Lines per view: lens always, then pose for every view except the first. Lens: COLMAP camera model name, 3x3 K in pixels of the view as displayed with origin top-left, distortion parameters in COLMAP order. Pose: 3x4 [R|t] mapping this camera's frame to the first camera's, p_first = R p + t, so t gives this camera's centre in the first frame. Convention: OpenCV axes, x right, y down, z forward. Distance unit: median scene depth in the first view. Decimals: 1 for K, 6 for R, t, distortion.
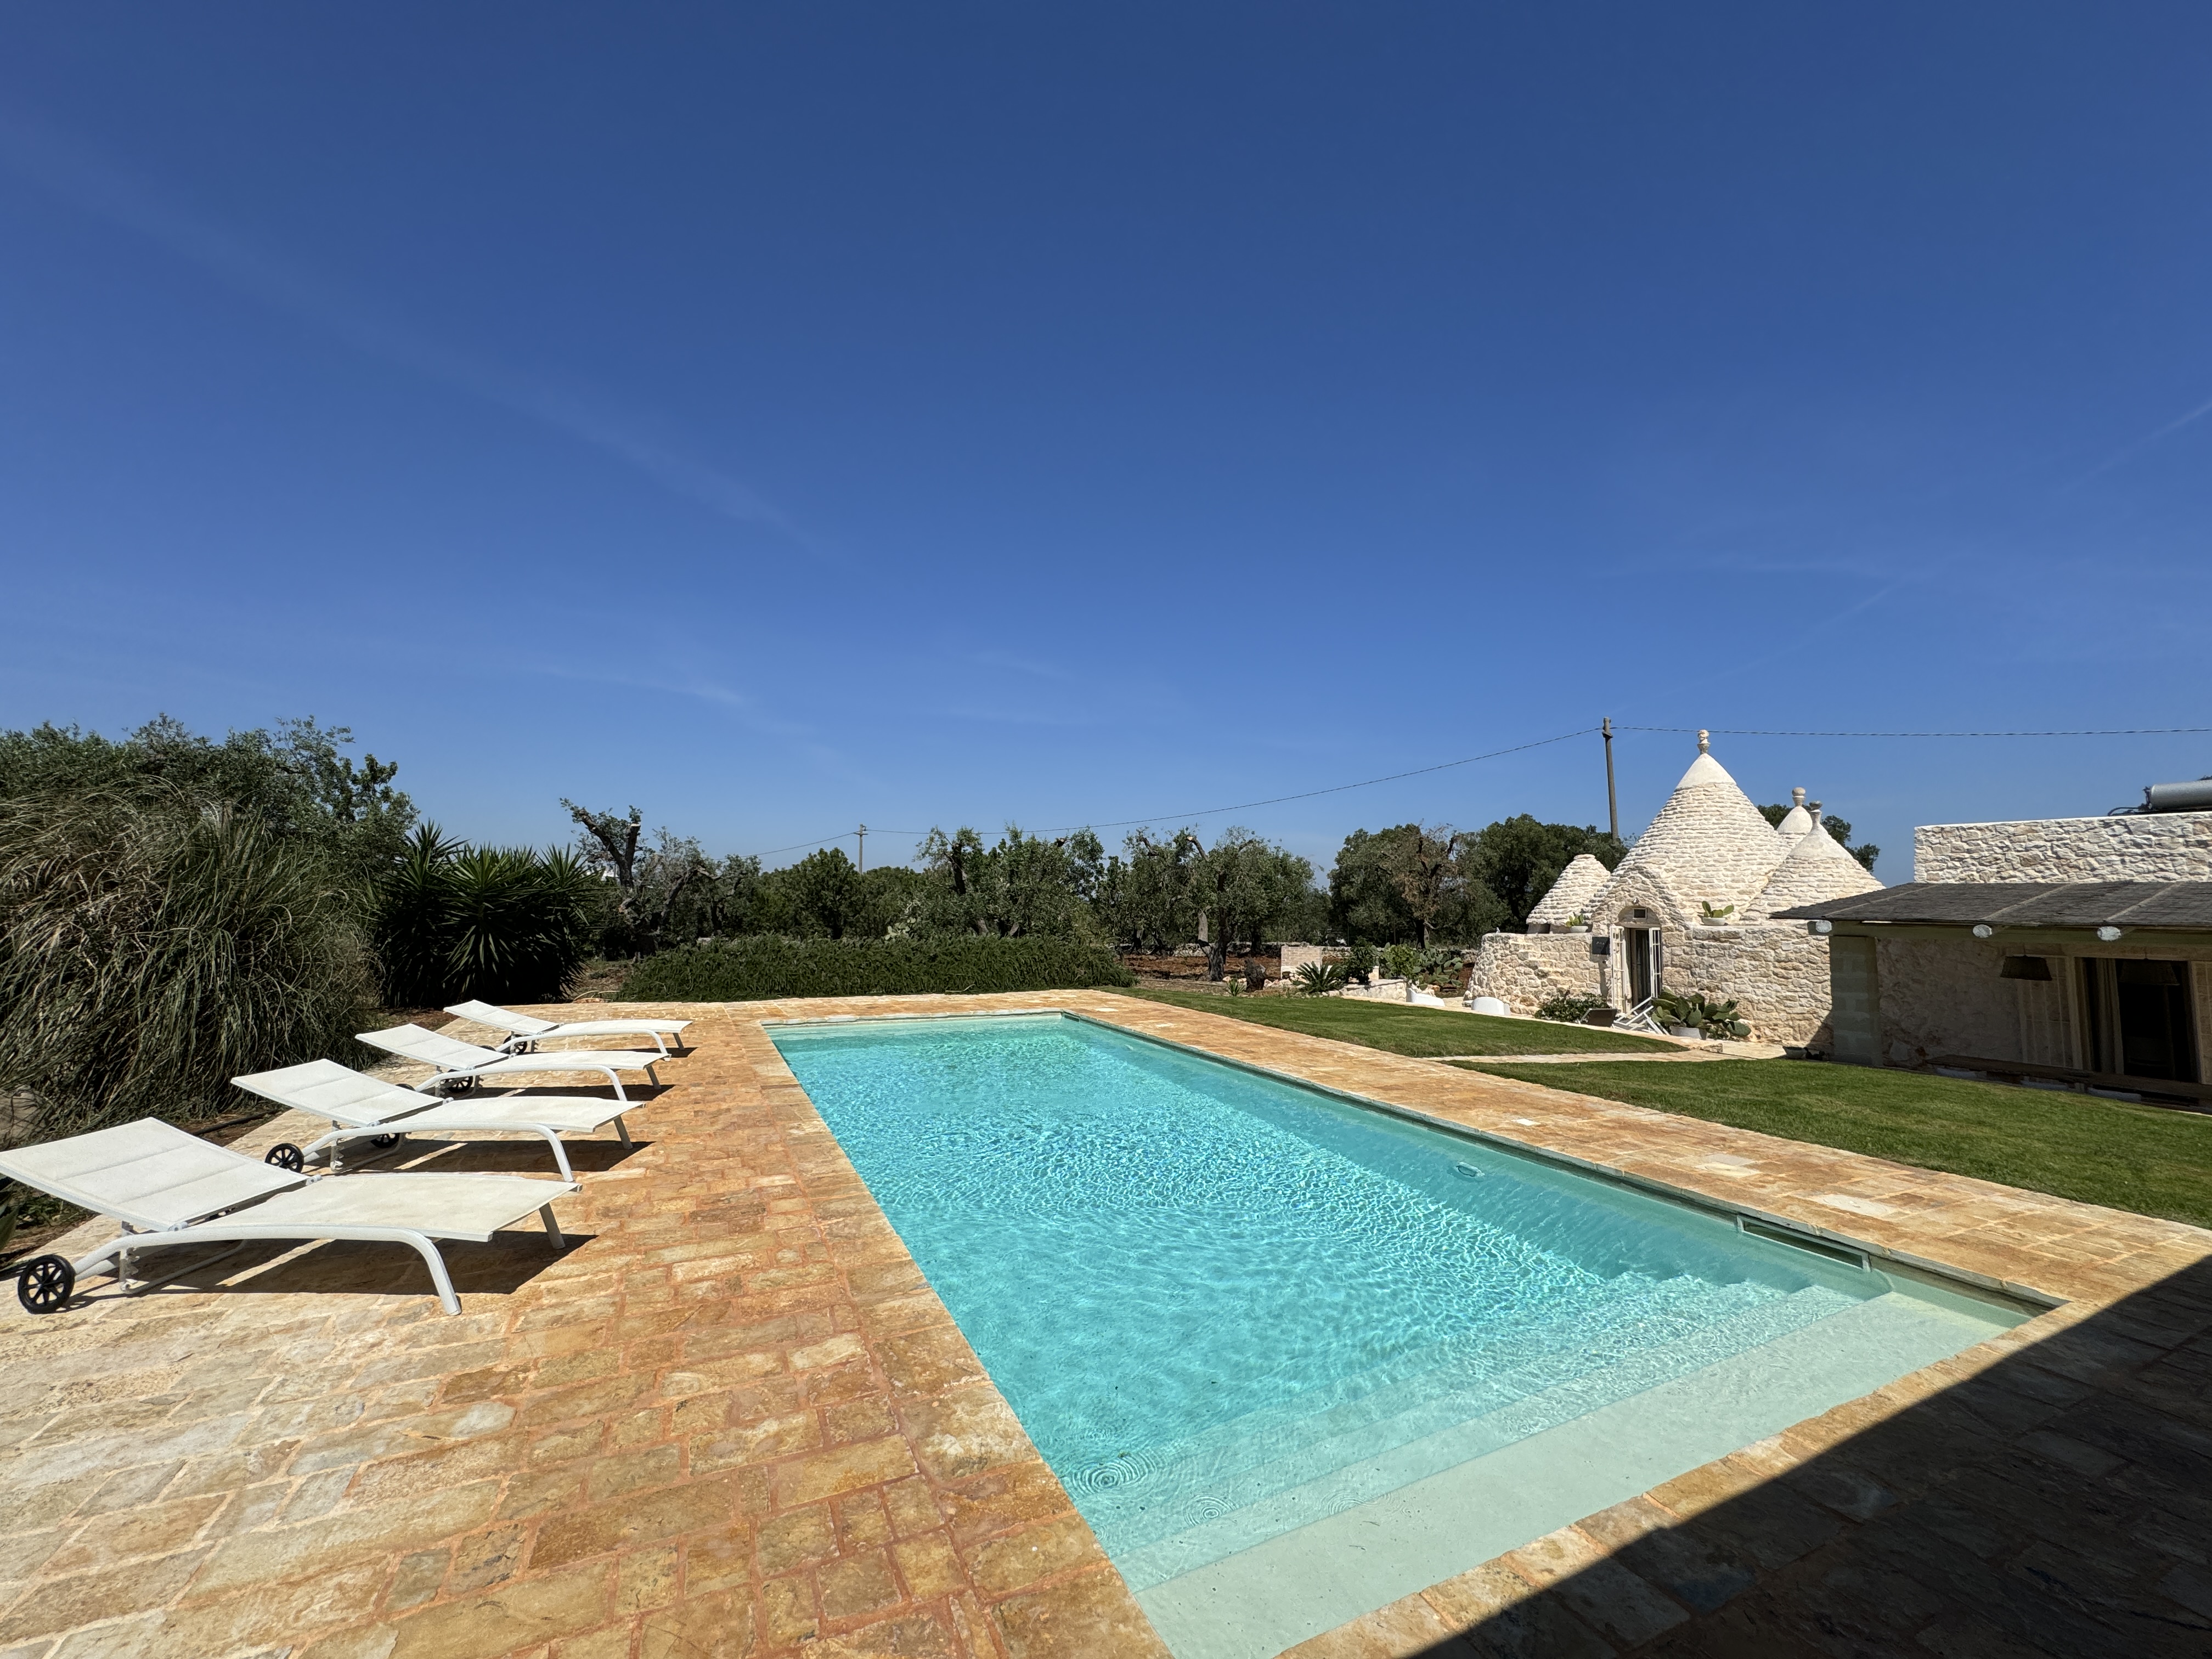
lens RADIAL K [[878.6, 0, 1099.3], [0, 878.6, 828.4], [0, 0, 1]] dist [-0.004392, -0.000180]
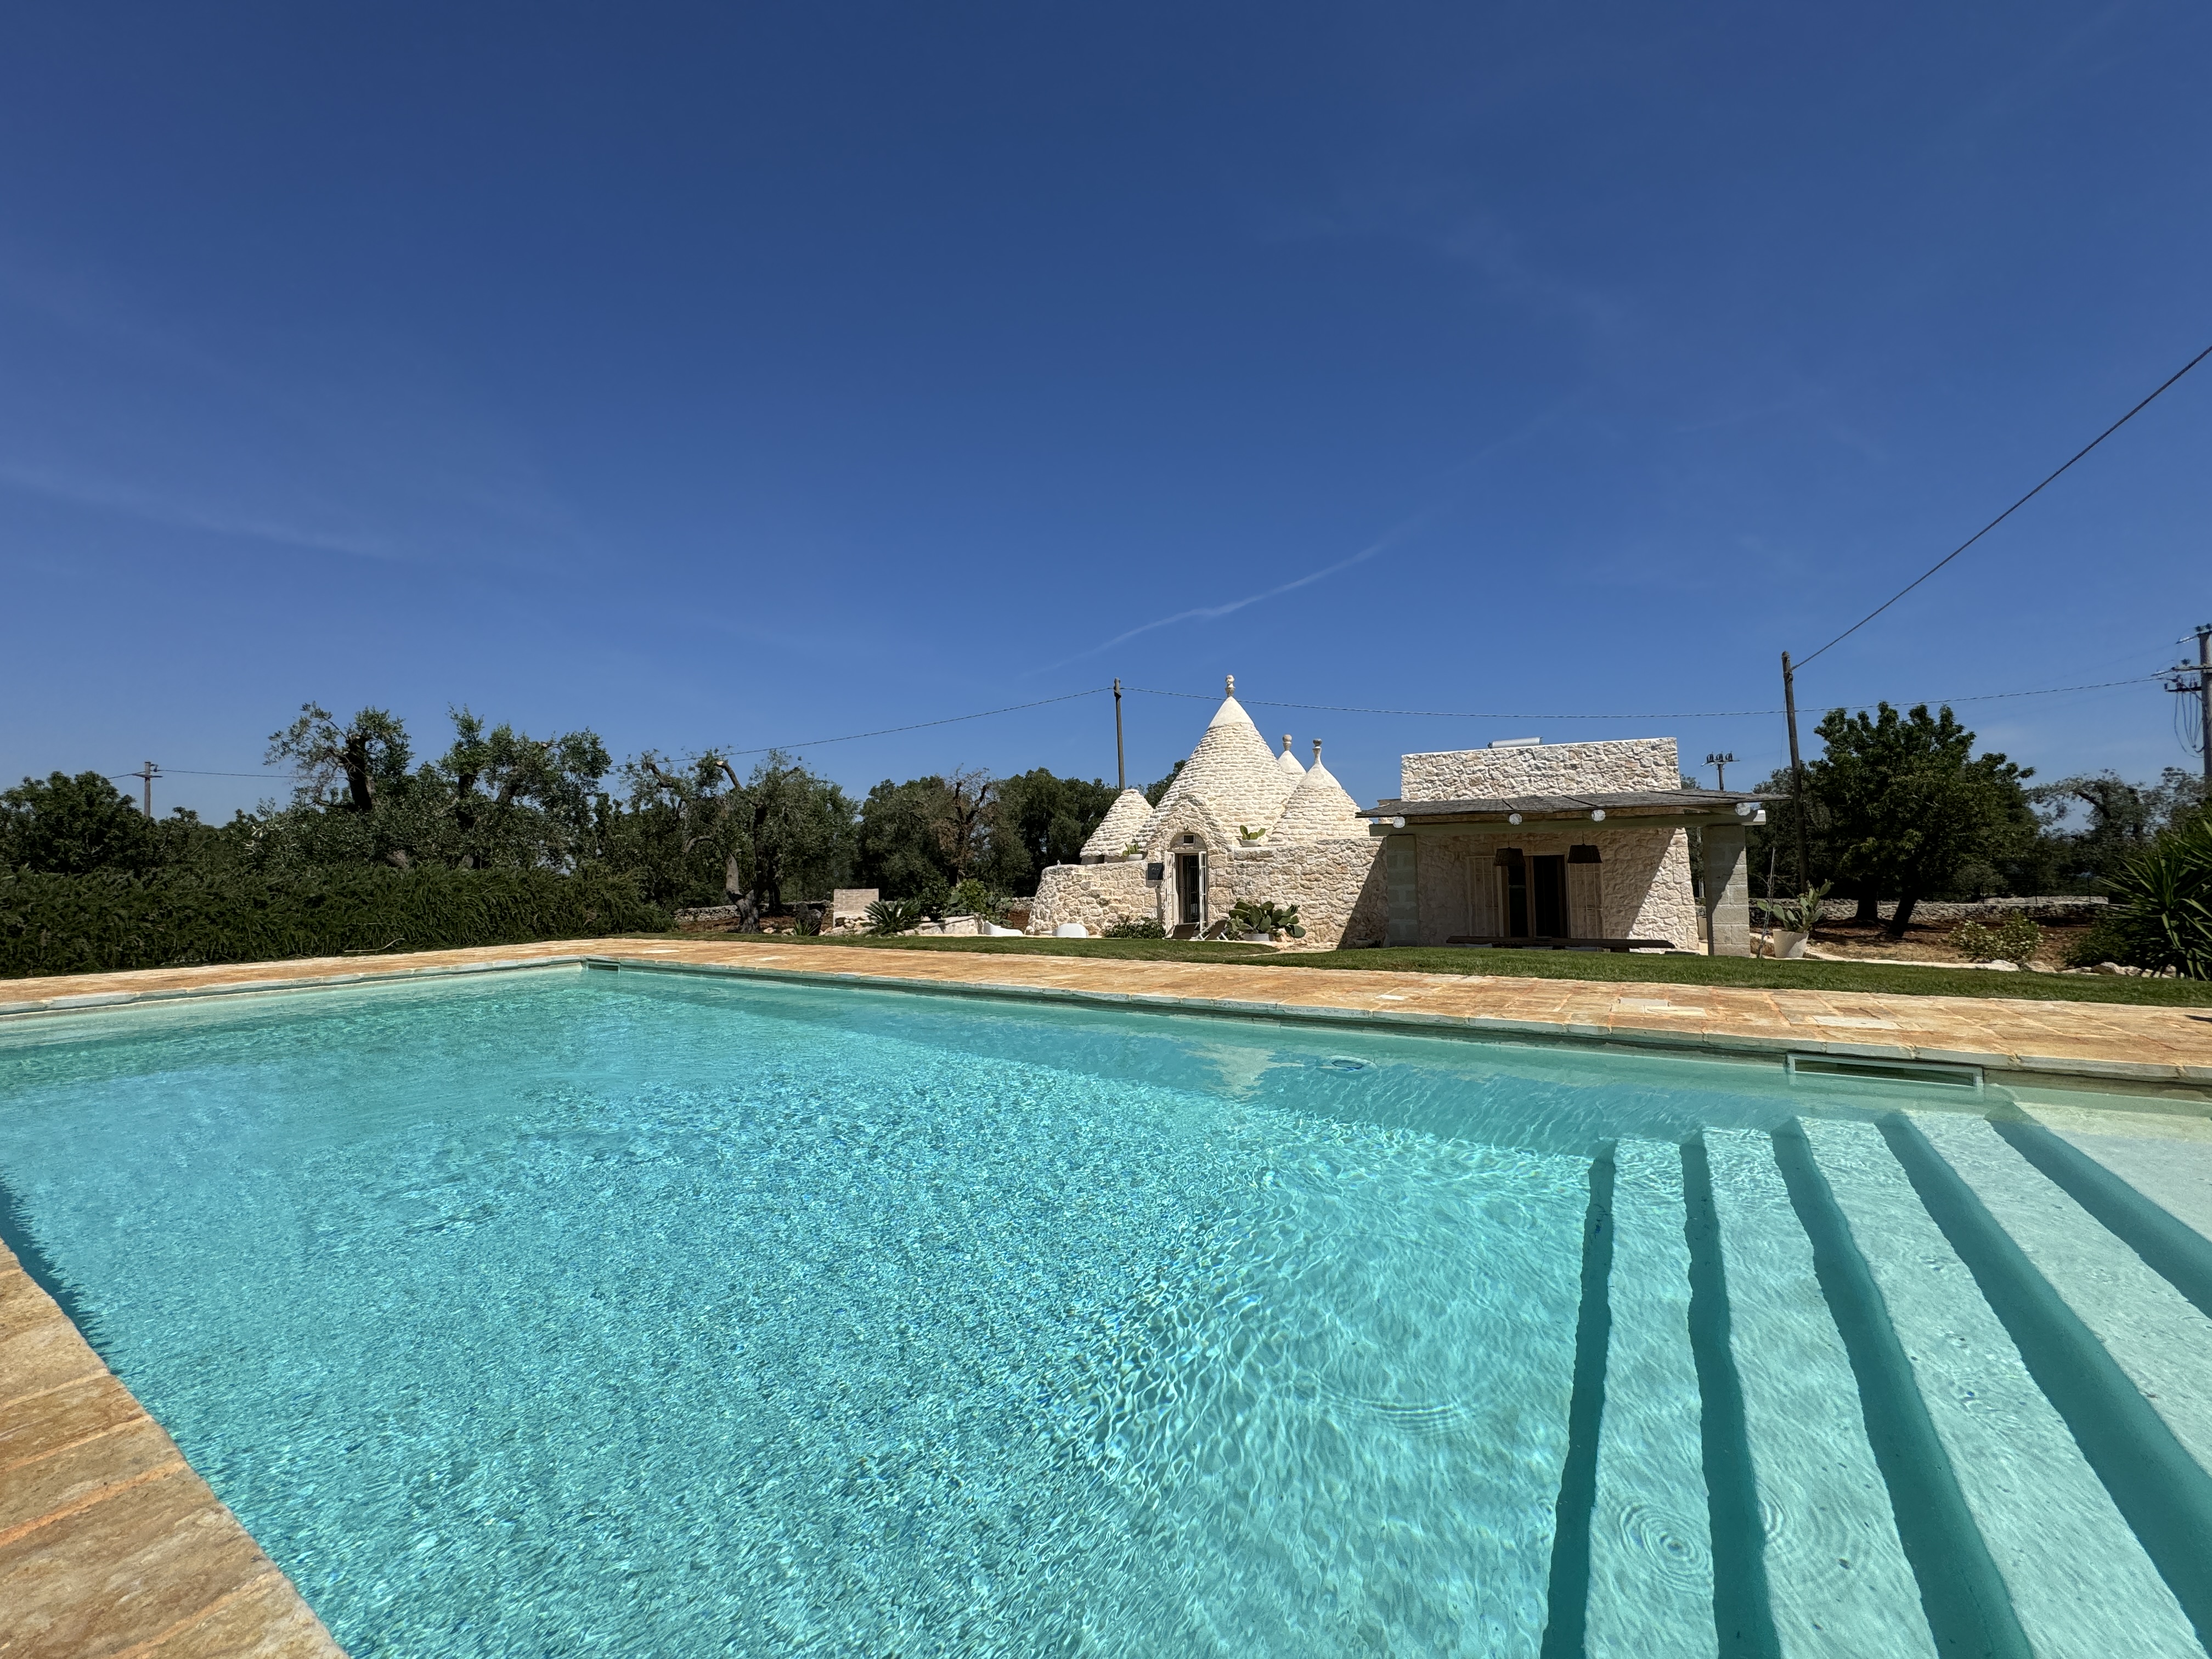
lens RADIAL K [[878.6, 0, 1099.3], [0, 878.6, 828.4], [0, 0, 1]] dist [-0.004392, -0.000180]
pose [[0.846109, -0.000962, 0.533009, -0.040904], [-0.017245, 0.999425, 0.029179, 0.053460], [-0.532731, -0.033880, 0.845606, 0.155511]]
